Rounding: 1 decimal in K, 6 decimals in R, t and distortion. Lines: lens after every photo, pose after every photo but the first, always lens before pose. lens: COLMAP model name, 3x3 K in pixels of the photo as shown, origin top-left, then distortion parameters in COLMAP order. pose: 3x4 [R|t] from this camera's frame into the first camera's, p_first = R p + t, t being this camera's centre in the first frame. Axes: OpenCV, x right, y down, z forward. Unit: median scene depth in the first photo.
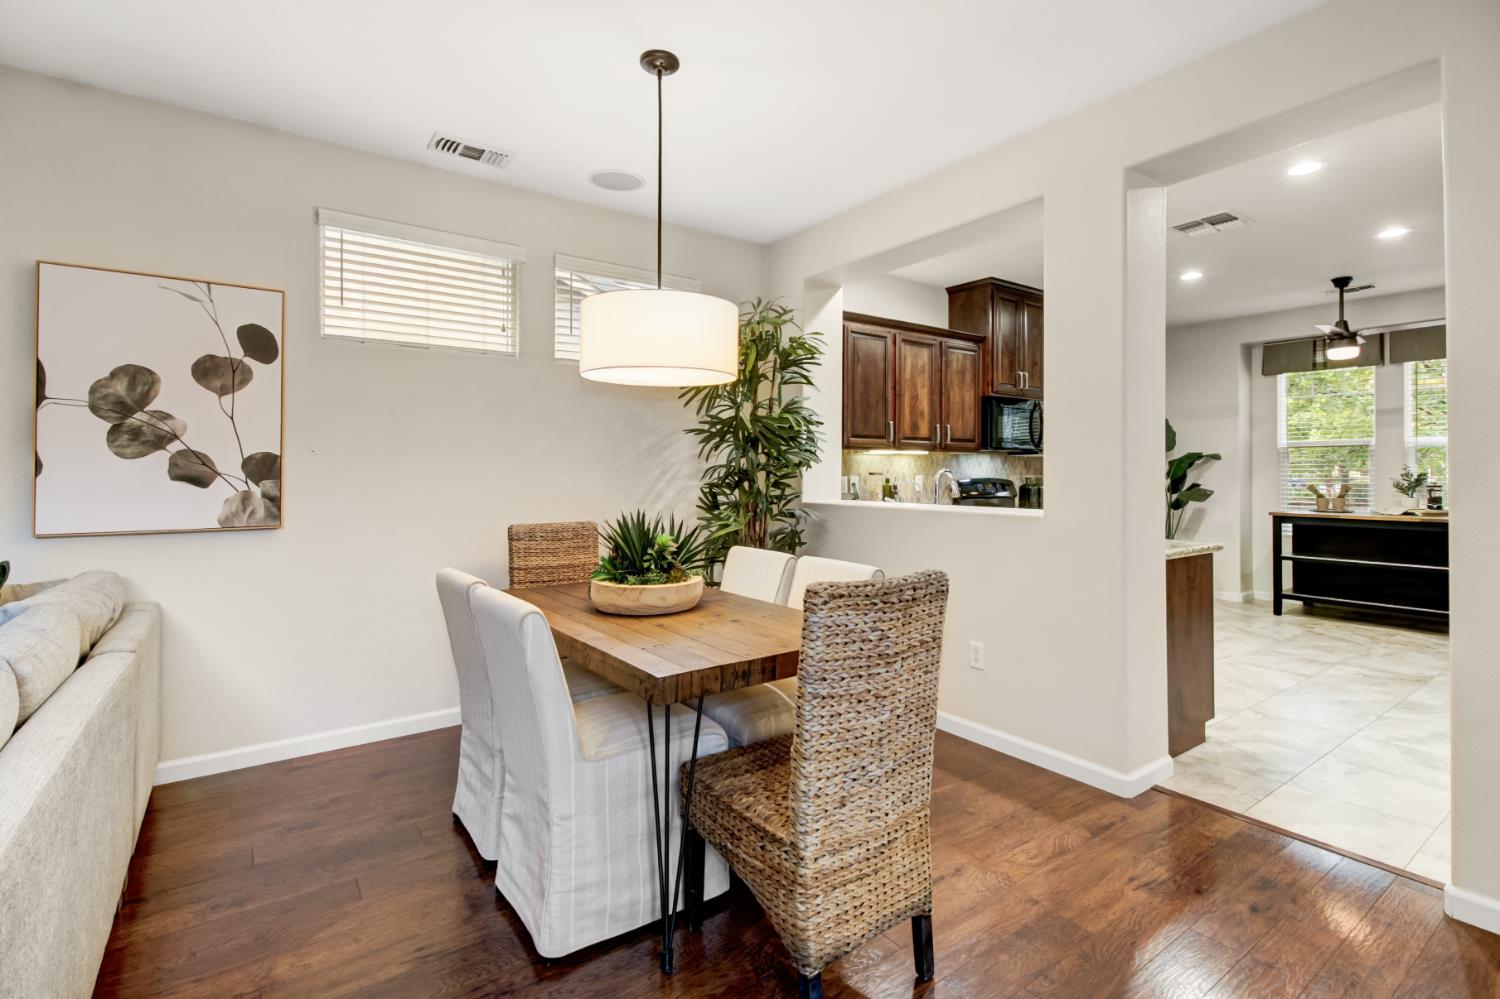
lens RADIAL K [[696.8, 0, 764.2], [0, 696.8, 466.0], [0, 0, 1]] dist [0.015211, -0.007915]
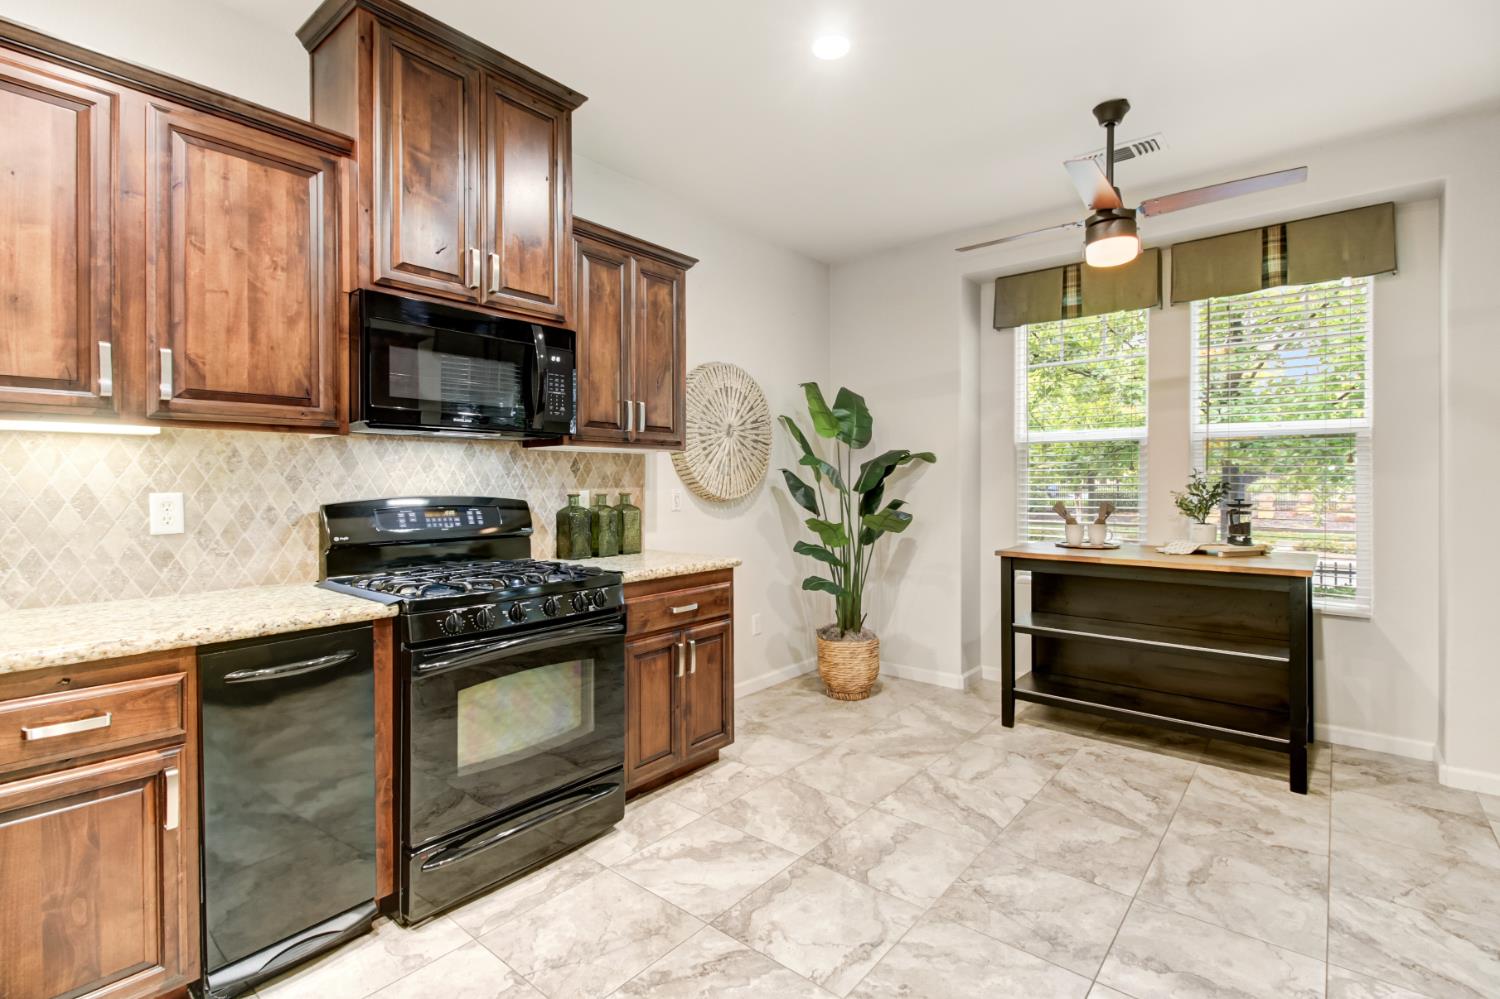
lens RADIAL K [[696.8, 0, 756.4], [0, 696.8, 486.0], [0, 0, 1]] dist [0.015211, -0.007915]
pose [[0.969002, -0.003977, 0.247022, 0.479560], [0.000764, 0.999914, 0.013102, 0.005527], [-0.247053, -0.012508, 0.968921, 0.609599]]
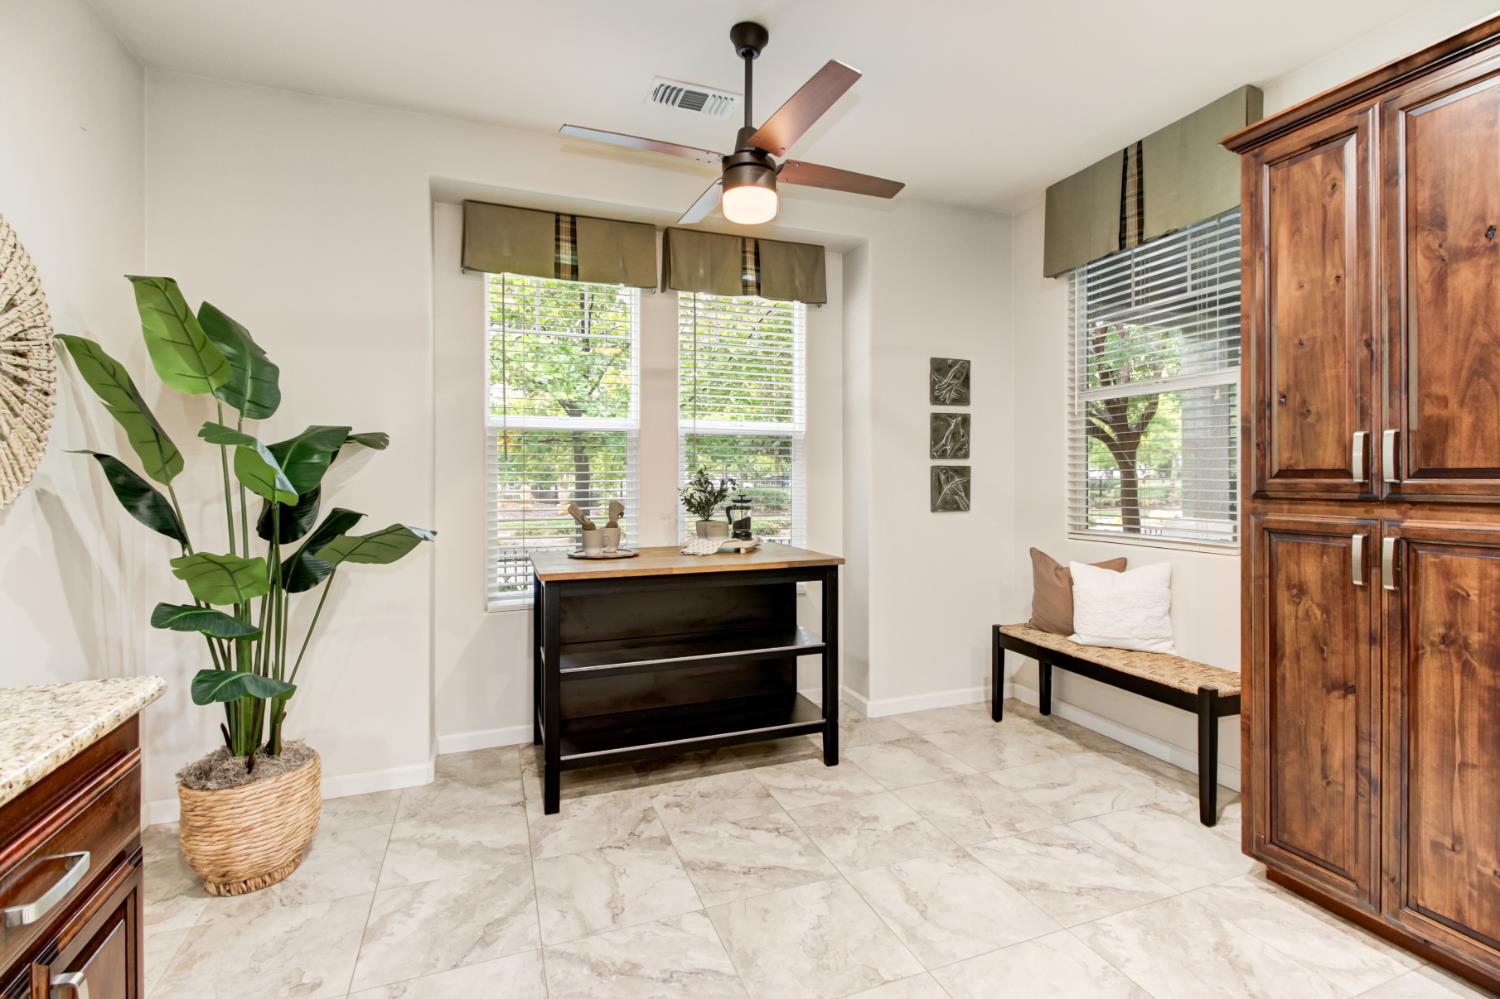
lens RADIAL K [[696.8, 0, 767.4], [0, 696.8, 477.3], [0, 0, 1]] dist [0.015211, -0.007915]
pose [[0.254908, -0.001629, 0.966964, 0.439357], [-0.004119, 0.999988, 0.002770, 0.008125], [-0.966956, -0.004689, 0.254899, 0.950792]]
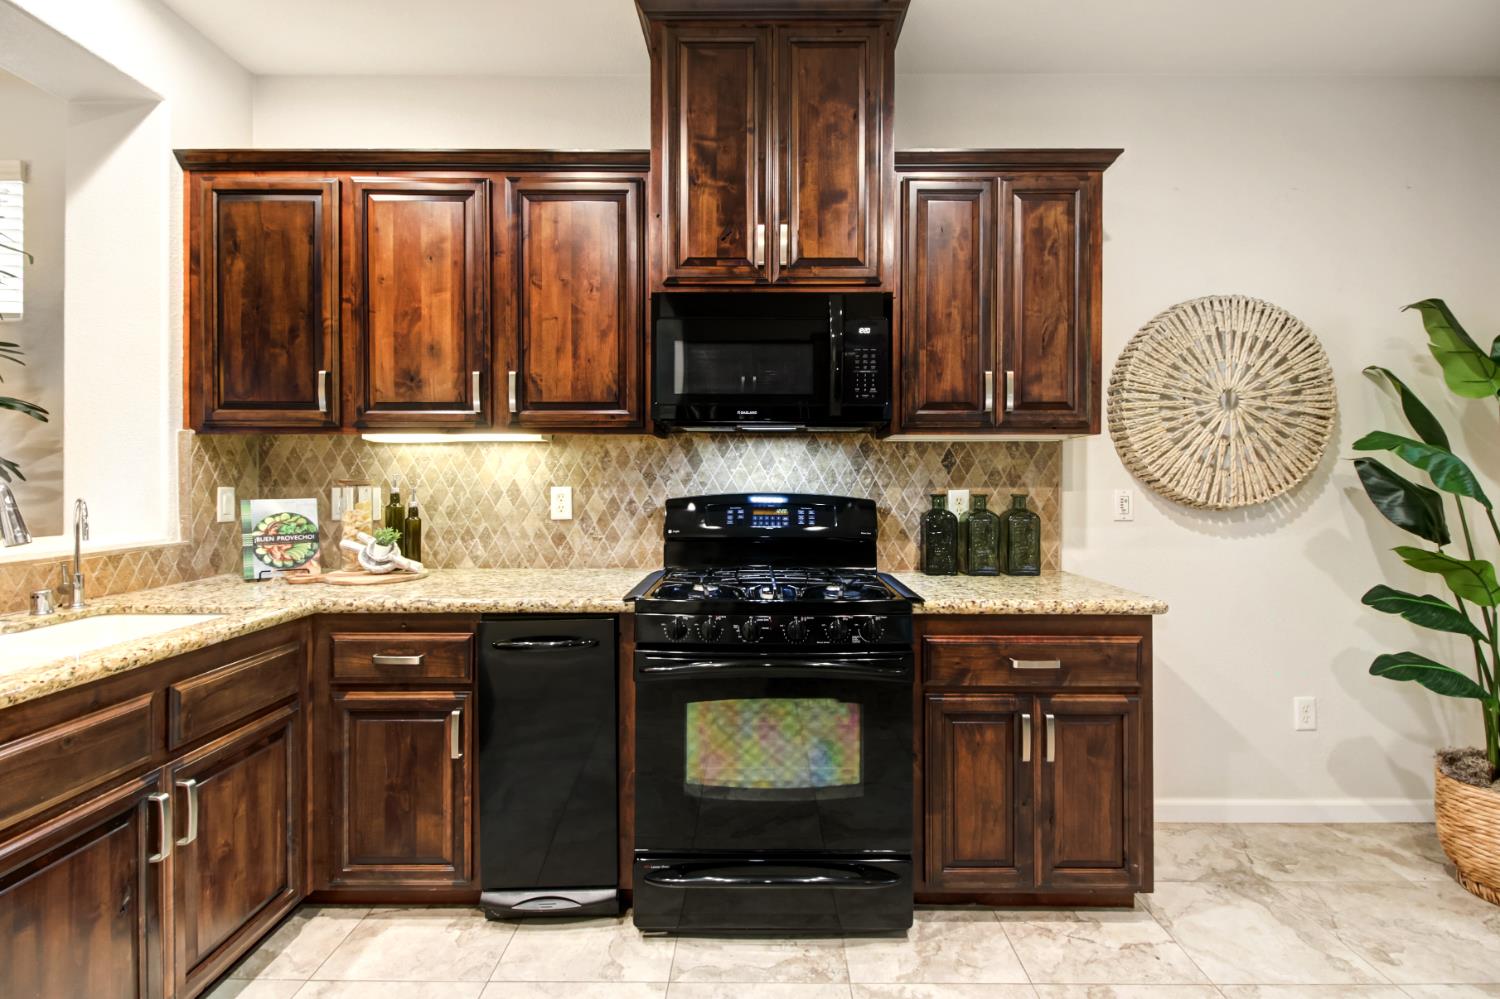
lens RADIAL K [[696.8, 0, 754.3], [0, 696.8, 481.1], [0, 0, 1]] dist [0.015211, -0.007915]
pose [[0.804867, 0.001902, -0.593452, 0.667121], [0.003422, 0.999963, 0.007846, 0.006957], [0.593446, -0.008345, 0.804831, 0.766014]]
